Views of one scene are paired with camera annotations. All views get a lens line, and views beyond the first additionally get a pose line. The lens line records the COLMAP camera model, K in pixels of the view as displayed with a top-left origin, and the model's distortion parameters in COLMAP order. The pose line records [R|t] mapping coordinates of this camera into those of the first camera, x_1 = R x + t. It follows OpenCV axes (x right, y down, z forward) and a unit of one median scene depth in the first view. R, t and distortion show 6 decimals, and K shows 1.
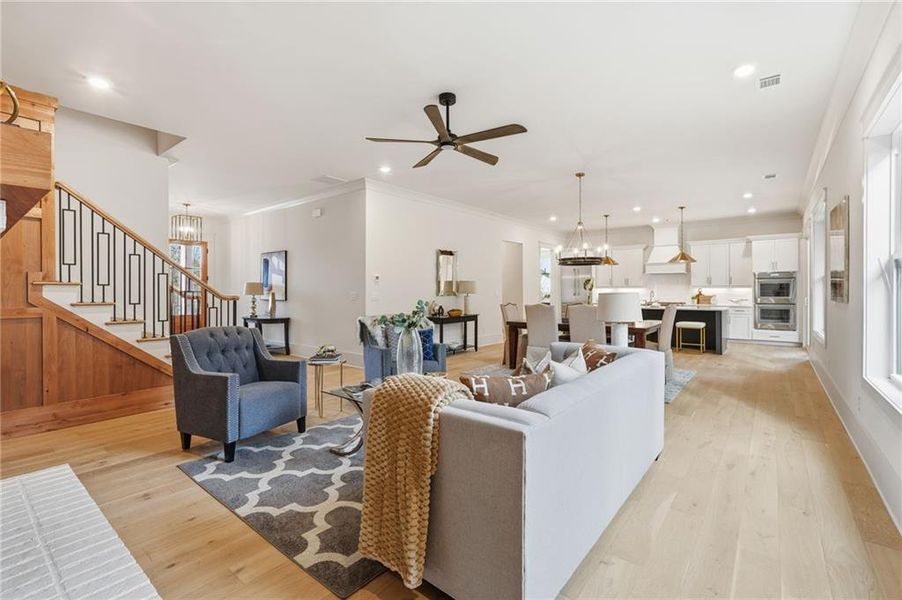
lens RADIAL K [[400.2, 0, 442.2], [0, 400.2, 296.5], [0, 0, 1]] dist [-0.012989, 0.004995]
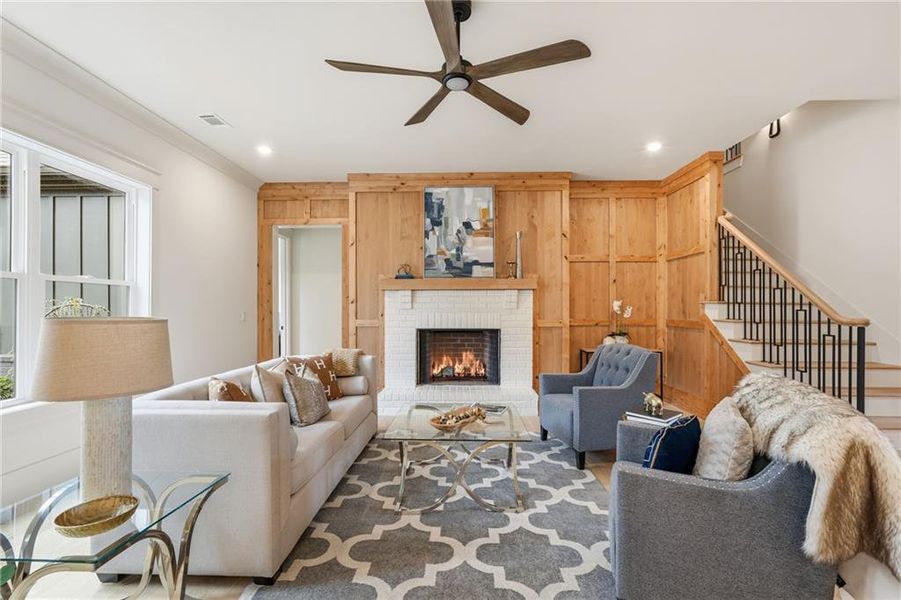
lens RADIAL K [[399.7, 0, 450.4], [0, 399.7, 306.2], [0, 0, 1]] dist [-0.012989, 0.004995]
pose [[-0.801288, -0.009007, -0.598211, 0.240311], [-0.008672, 0.999956, -0.003441, -0.009813], [0.598216, 0.002430, -0.801331, 0.892701]]
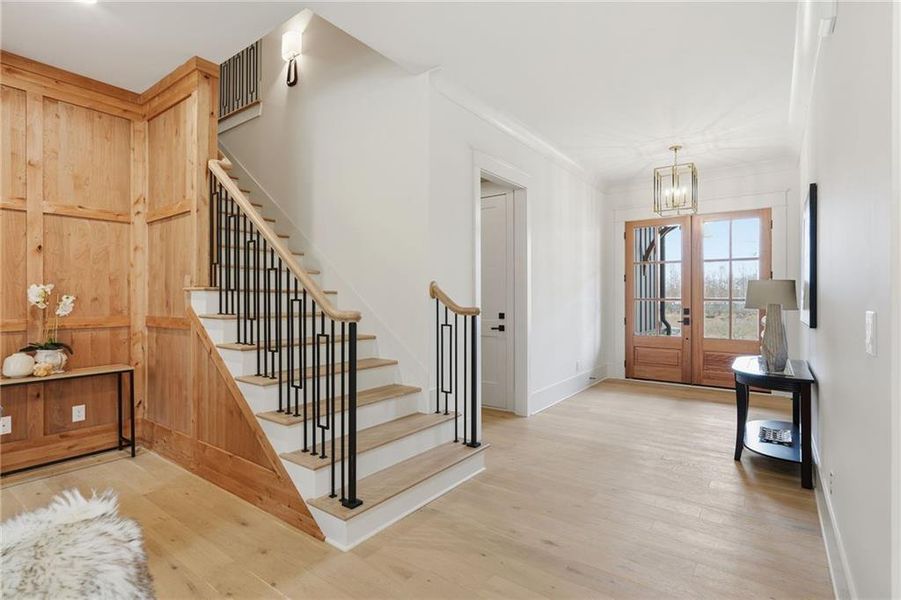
lens RADIAL K [[439.5, 0, 454.8], [0, 439.5, 297.2], [0, 0, 1]] dist [-0.006783, 0.001080]
pose [[0.033676, -0.007511, -0.999405, -0.043087], [-0.003181, 0.999966, -0.007623, -0.010619], [0.999428, 0.003436, 0.033651, 0.882933]]
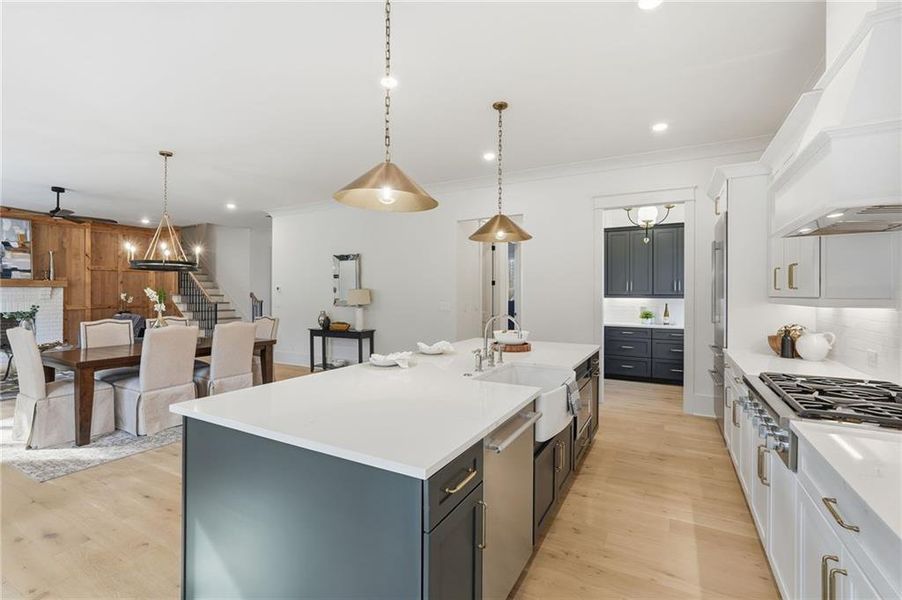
lens RADIAL K [[400.2, 0, 449.5], [0, 400.2, 290.5], [0, 0, 1]] dist [-0.012989, 0.004995]
pose [[0.163089, -0.009648, -0.986564, 1.167440], [-0.005712, 0.999926, -0.010723, -0.030155], [0.986595, 0.007384, 0.163022, 1.415884]]
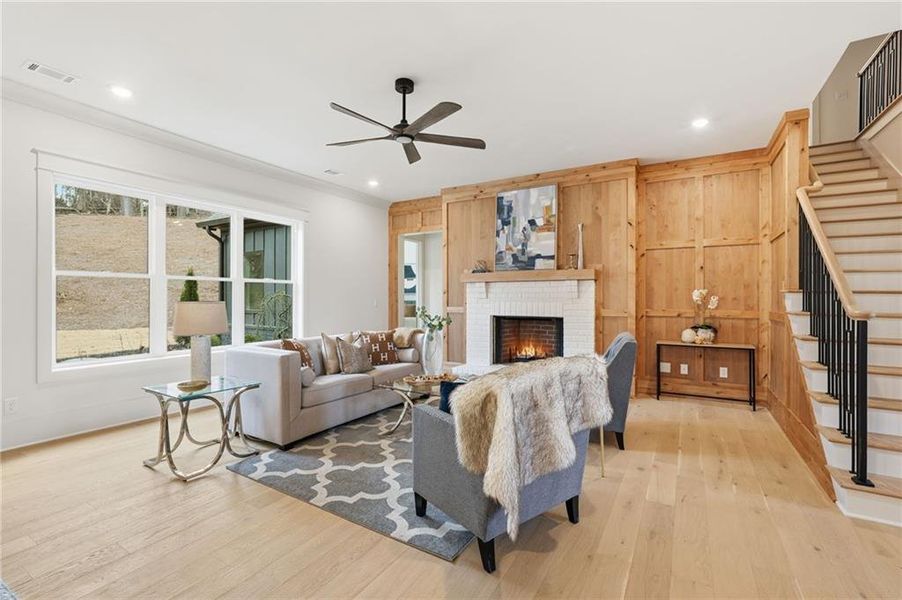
lens RADIAL K [[400.2, 0, 450.7], [0, 400.2, 296.2], [0, 0, 1]] dist [-0.012989, 0.004995]
pose [[-0.991257, -0.008575, -0.131669, 0.020808], [-0.008865, 0.999959, 0.001619, -0.012176], [0.131650, 0.002772, -0.991292, 1.132614]]
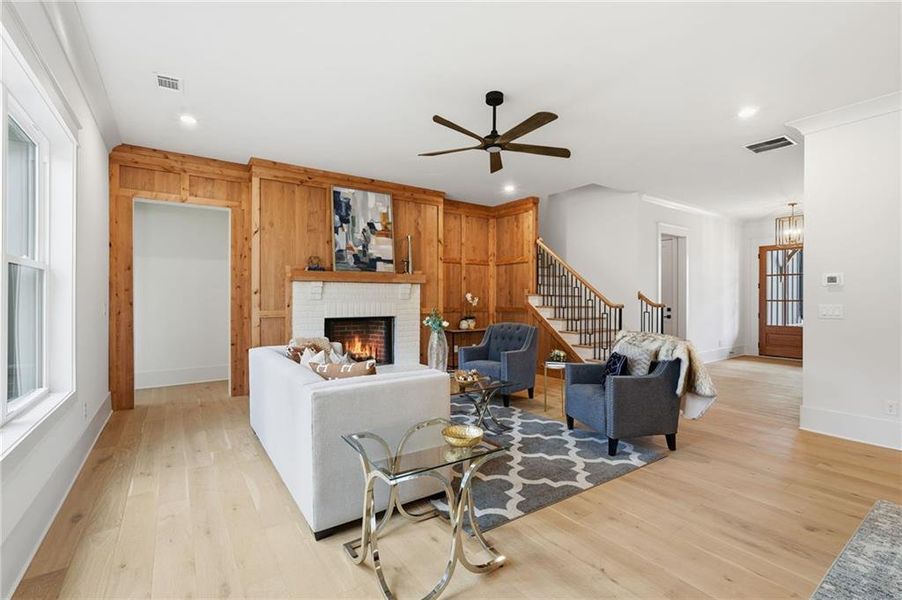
lens RADIAL K [[400.2, 0, 452.9], [0, 400.2, 296.8], [0, 0, 1]] dist [-0.012989, 0.004995]
pose [[-0.290368, -0.009270, -0.956870, 0.562087], [-0.008465, 0.999939, -0.007119, -0.008318], [0.956878, 0.006033, -0.290429, 0.707144]]
